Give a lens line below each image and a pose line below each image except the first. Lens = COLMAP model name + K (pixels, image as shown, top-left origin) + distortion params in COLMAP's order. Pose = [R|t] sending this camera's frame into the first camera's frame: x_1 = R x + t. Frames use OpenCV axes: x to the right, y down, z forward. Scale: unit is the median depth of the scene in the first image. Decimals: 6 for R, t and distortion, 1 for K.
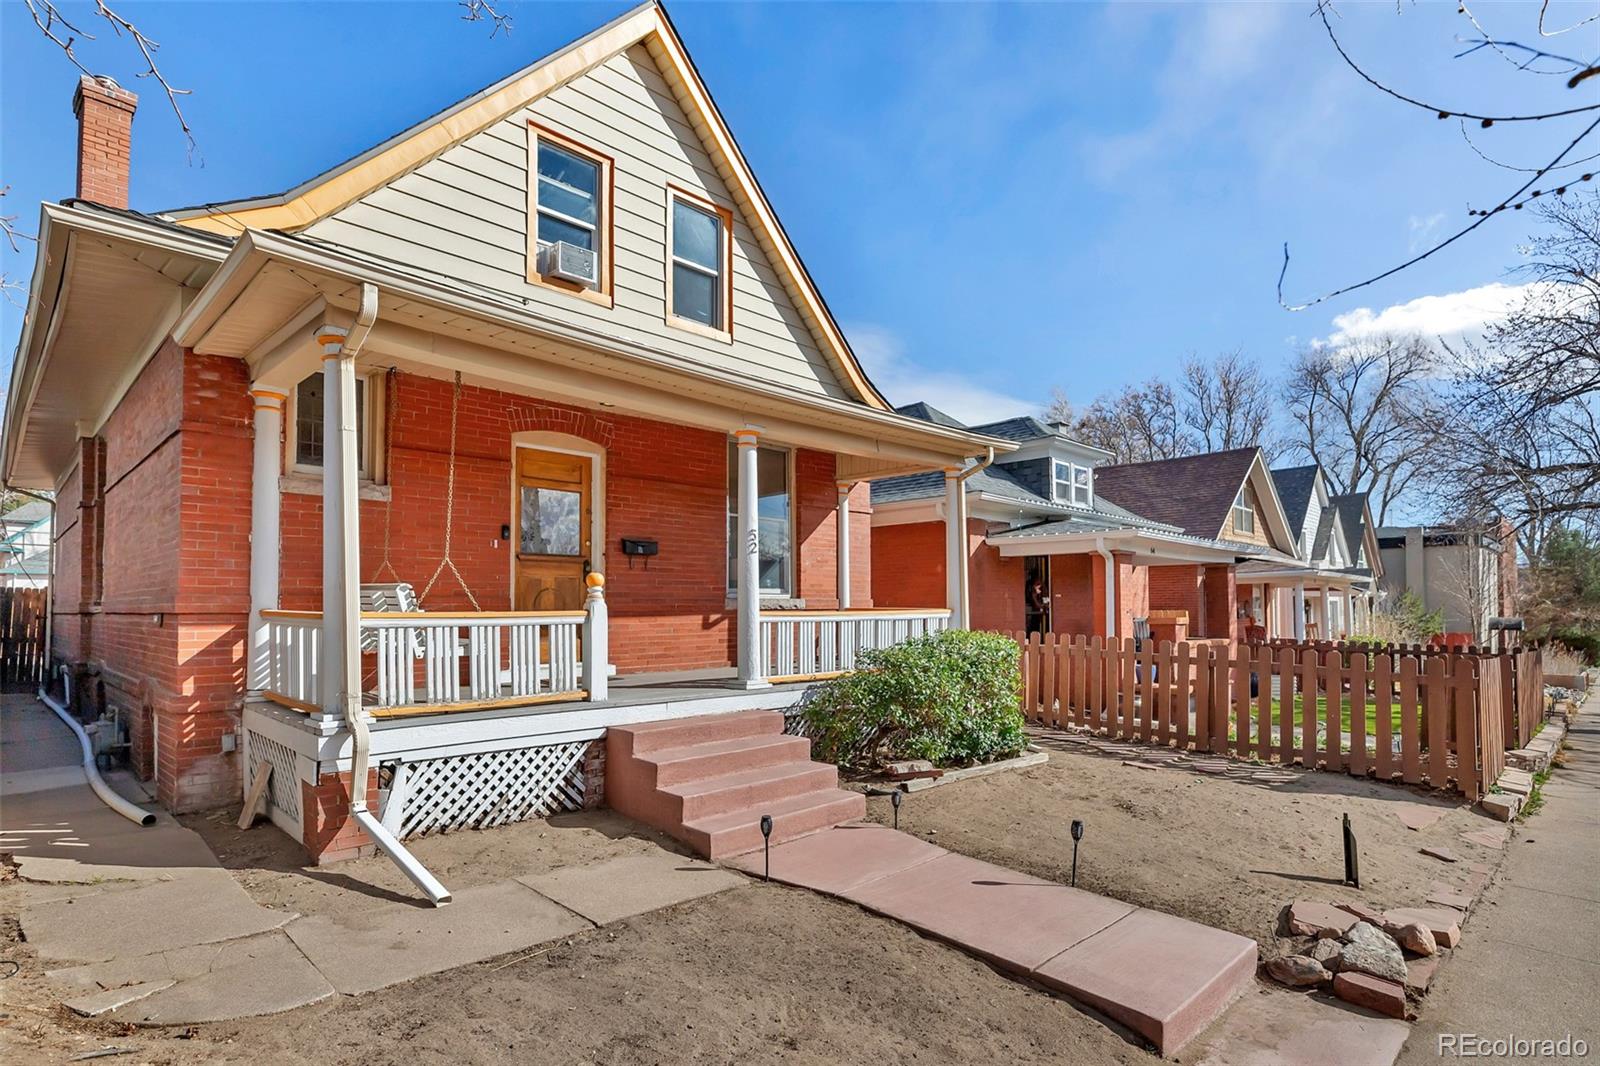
lens RADIAL K [[829.9, 0, 806.9], [0, 829.9, 579.7], [0, 0, 1]] dist [-0.007463, -0.000138]
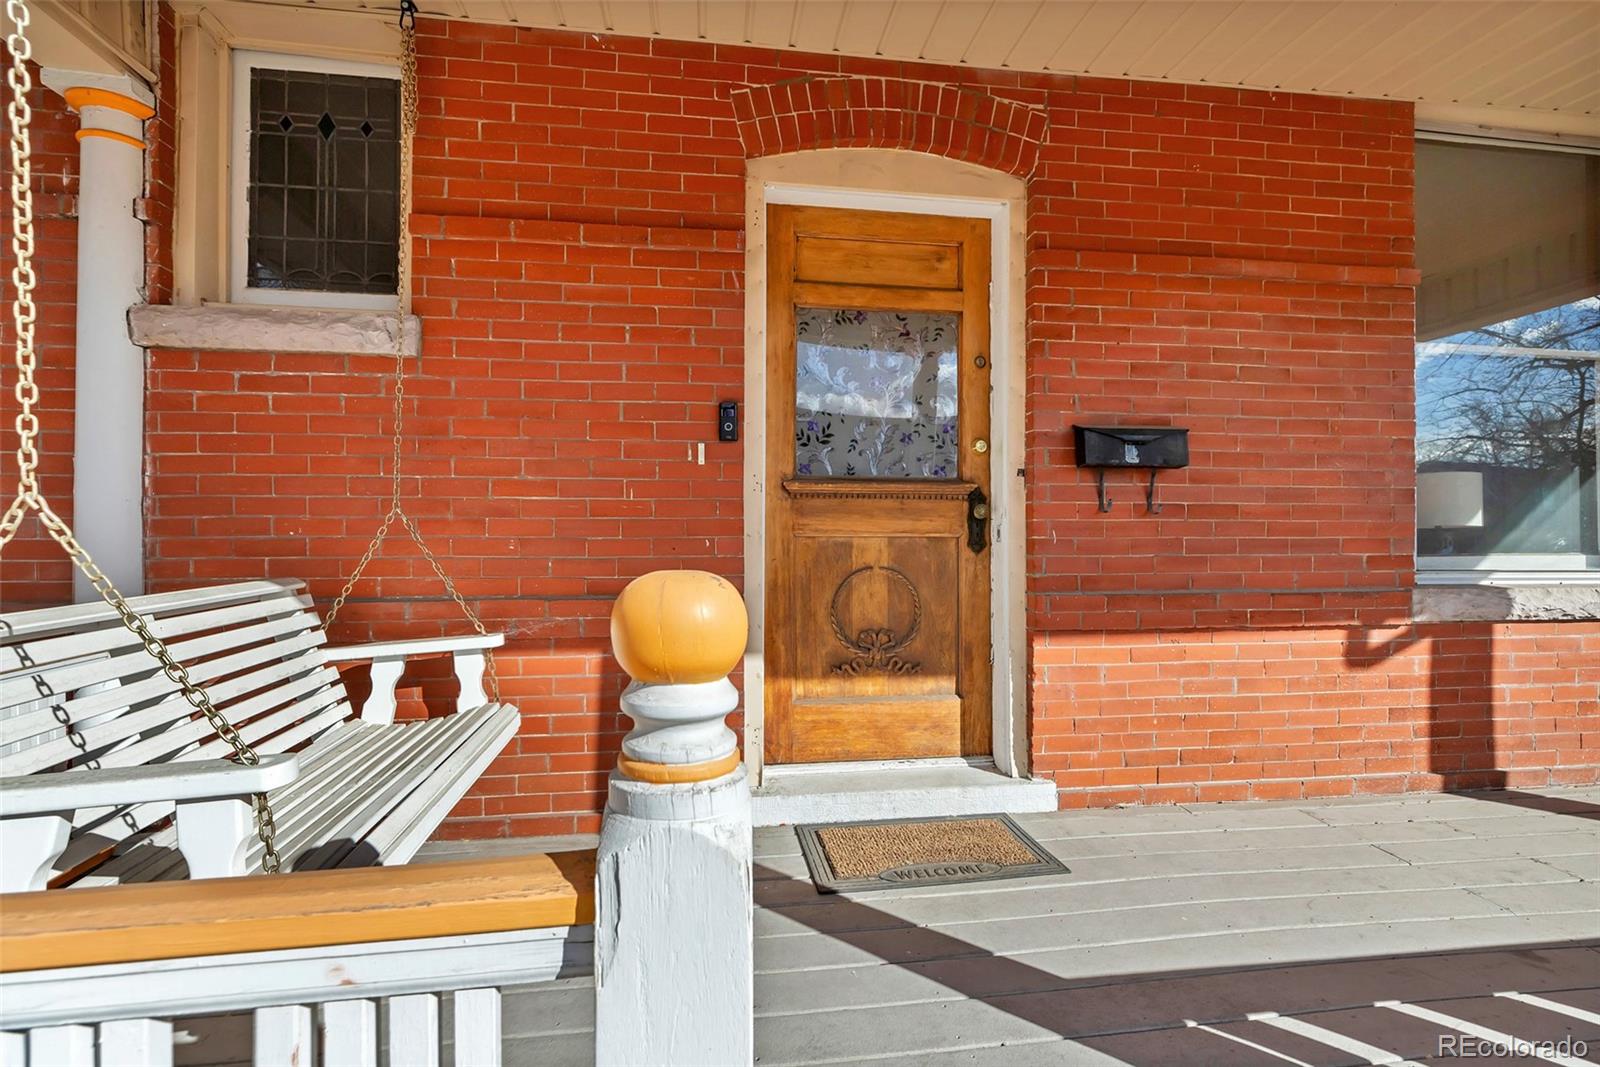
lens RADIAL K [[728.6, 0, 784.7], [0, 728.6, 529.0], [0, 0, 1]] dist [0.005261, -0.000659]
pose [[0.779319, -0.000003, -0.626627, -0.124377], [0.016617, 0.999648, 0.020661, -0.013956], [0.626407, -0.026514, 0.779045, 0.680926]]
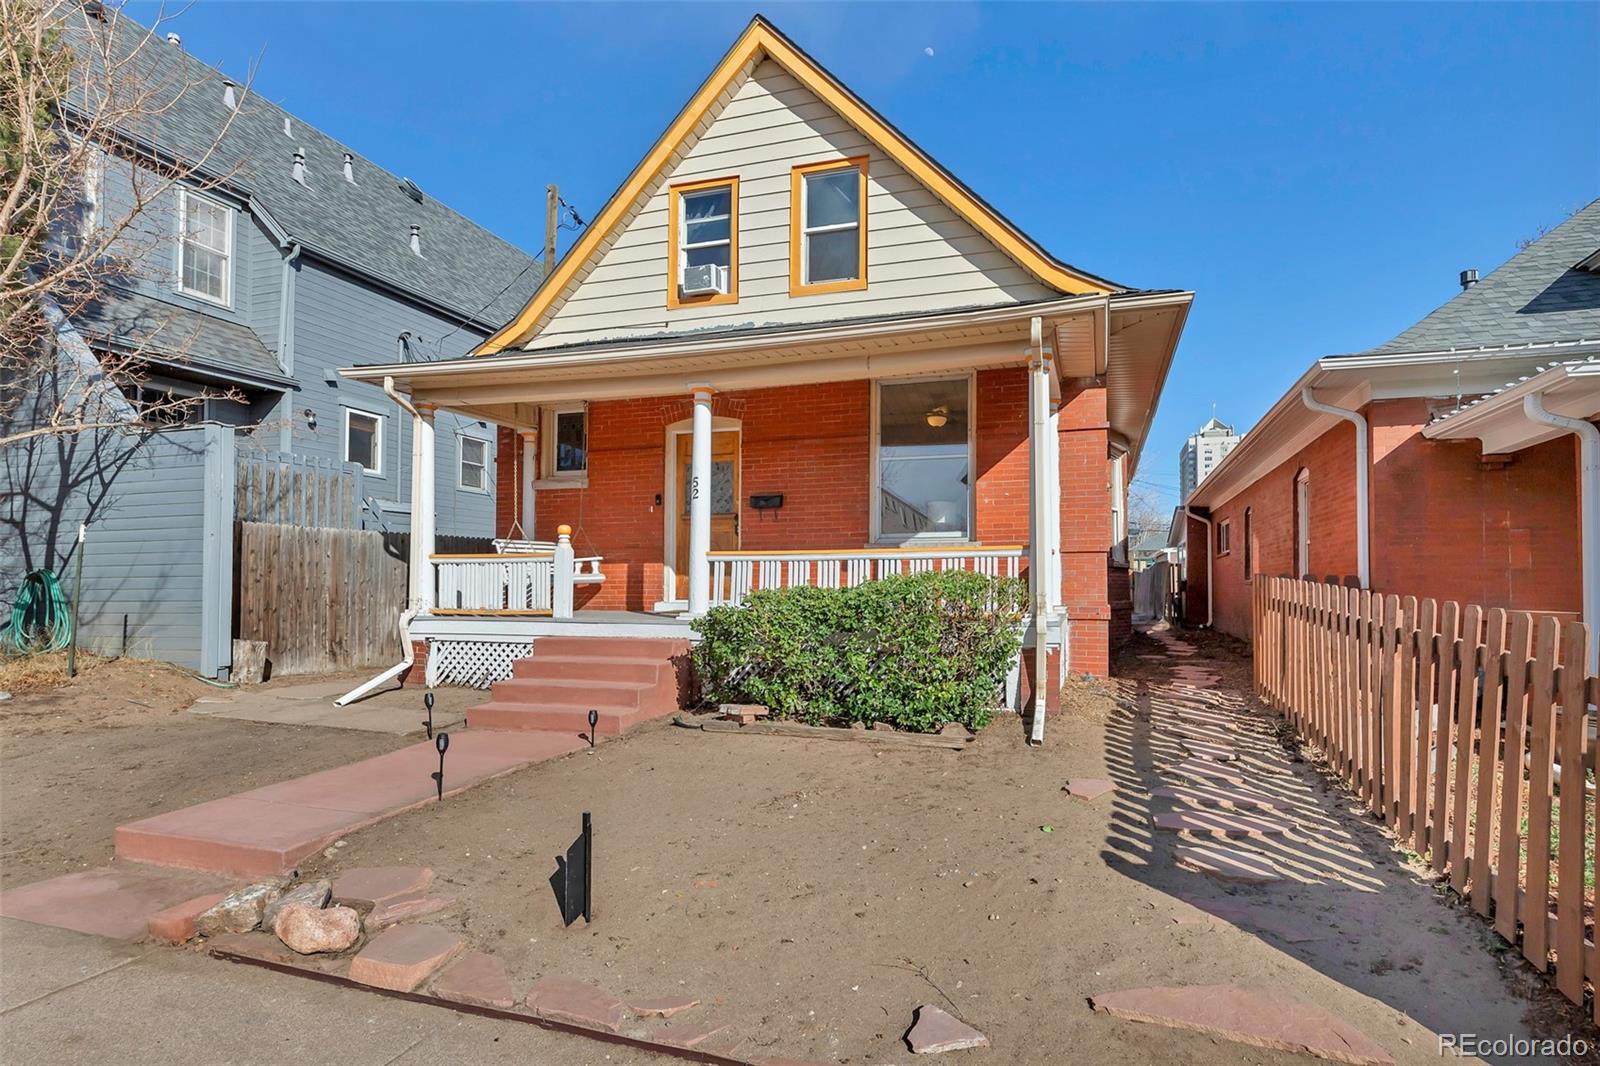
lens RADIAL K [[829.9, 0, 824.1], [0, 829.9, 561.0], [0, 0, 1]] dist [-0.007463, -0.000138]
pose [[0.445801, -0.021459, -0.894875, 0.869457], [0.030757, 0.999490, -0.008646, 0.055987], [0.894604, -0.023669, 0.446233, 0.569001]]
